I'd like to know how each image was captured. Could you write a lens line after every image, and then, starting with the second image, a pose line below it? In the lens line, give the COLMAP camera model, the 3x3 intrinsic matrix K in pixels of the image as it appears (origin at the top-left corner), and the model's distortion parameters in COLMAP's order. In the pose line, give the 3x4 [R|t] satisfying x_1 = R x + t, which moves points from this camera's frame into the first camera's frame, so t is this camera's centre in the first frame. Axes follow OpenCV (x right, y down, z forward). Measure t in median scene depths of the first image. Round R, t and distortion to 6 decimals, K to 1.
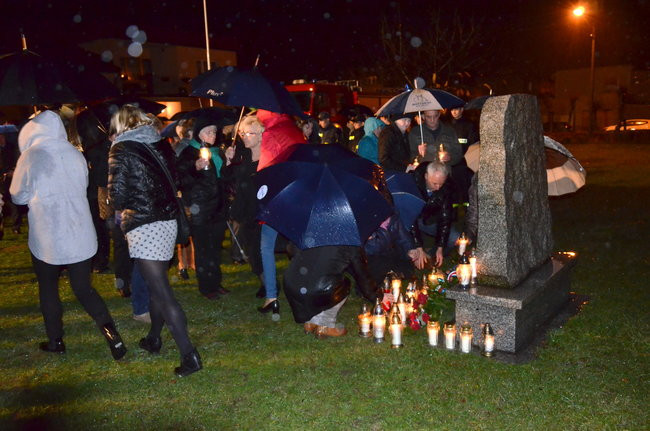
lens RADIAL K [[594.2, 0, 325.0], [0, 594.2, 215.5], [0, 0, 1]] dist [-0.060880, 0.004078]
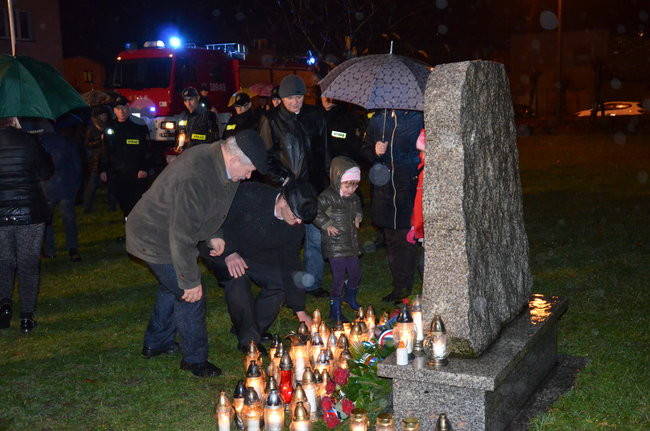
lens RADIAL K [[834.7, 0, 326.6], [0, 834.7, 206.8], [0, 0, 1]] dist [-0.081971, 0.003461]
pose [[0.987923, -0.013103, 0.154389, 0.012655], [0.018319, 0.999307, -0.032408, -0.015203], [-0.153857, 0.034845, 0.987479, 0.112100]]
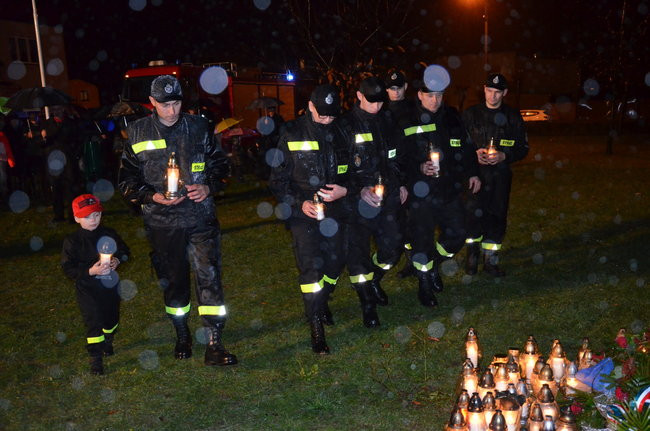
lens RADIAL K [[625.3, 0, 325.0], [0, 625.3, 215.5], [0, 0, 1]] dist [-0.055600, 0.015096]
pose [[0.968610, -0.044189, 0.244628, -0.169685], [0.044299, 0.999006, 0.005057, -0.086691], [-0.244608, 0.005939, 0.969604, 0.672141]]
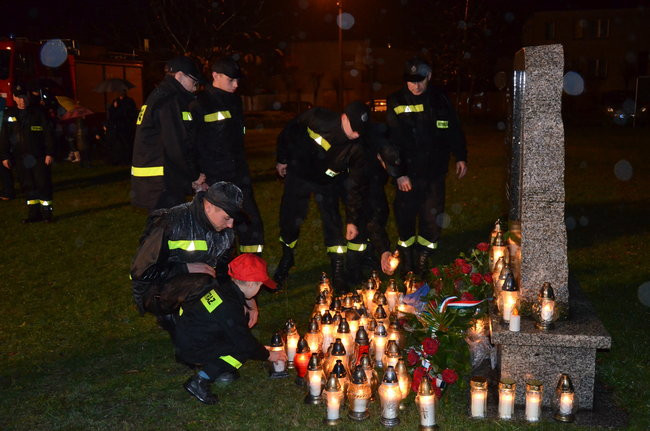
lens RADIAL K [[688.2, 0, 325.0], [0, 688.2, 215.5], [0, 0, 1]] dist [-0.052791, 0.016853]
pose [[0.888524, -0.050567, 0.456036, -0.308015], [0.047724, 0.998703, 0.017757, -0.027907], [-0.456342, 0.005987, 0.889784, 0.394601]]
